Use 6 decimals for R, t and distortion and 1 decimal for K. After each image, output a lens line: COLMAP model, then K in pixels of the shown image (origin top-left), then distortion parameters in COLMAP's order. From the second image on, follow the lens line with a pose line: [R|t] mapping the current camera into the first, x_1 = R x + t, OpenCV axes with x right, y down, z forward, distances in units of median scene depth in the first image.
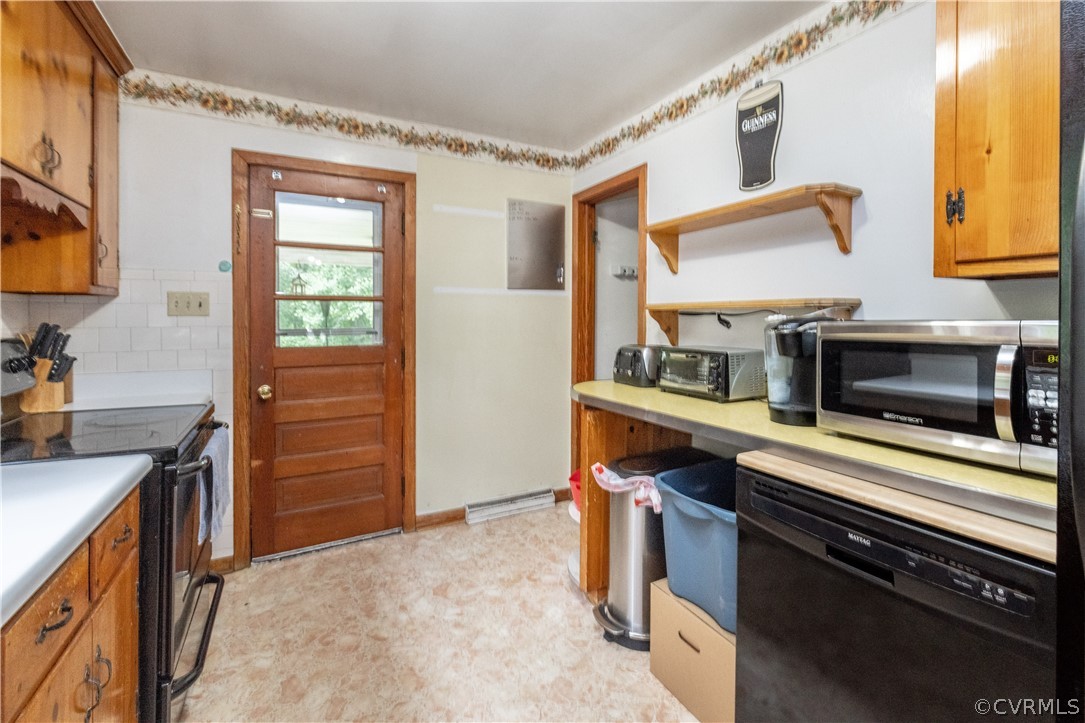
lens RADIAL K [[465.5, 0, 539.2], [0, 465.5, 320.6], [0, 0, 1]] dist [-0.001444, 0.000282]
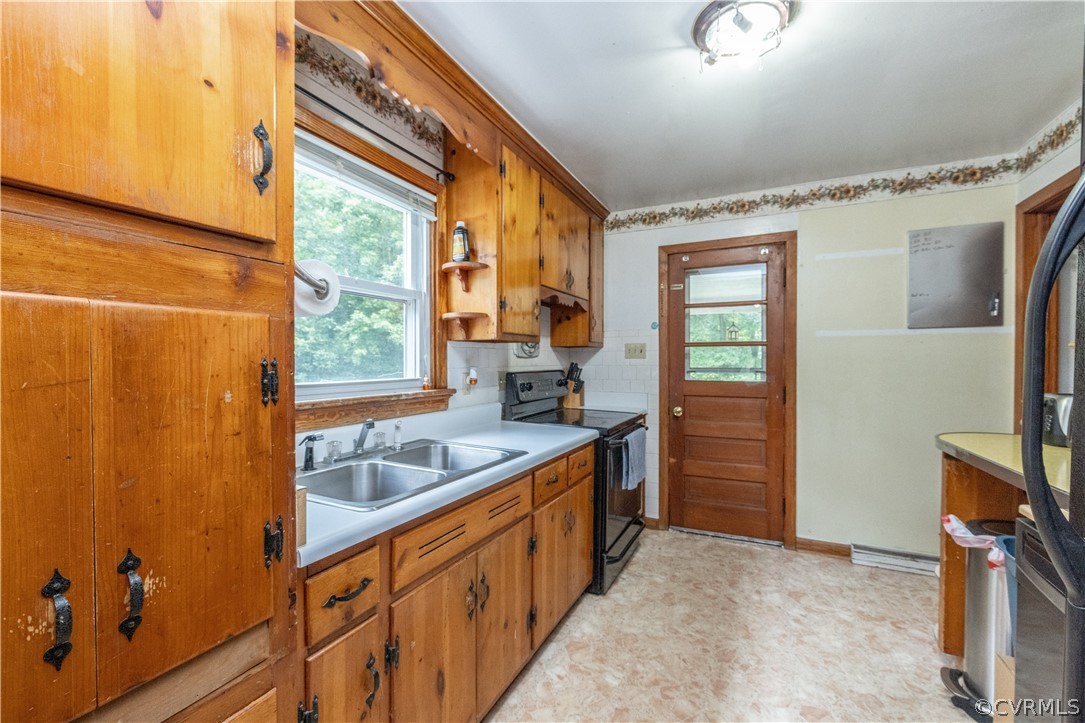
lens RADIAL K [[471.8, 0, 542.5], [0, 471.8, 361.5], [0, 0, 1]] dist [0.000535, 0.000285]
pose [[0.578446, 0.002405, -0.815717, 0.323080], [-0.004147, 0.999991, 0.000007, 0.001436], [0.815710, 0.003379, 0.578451, -0.162752]]
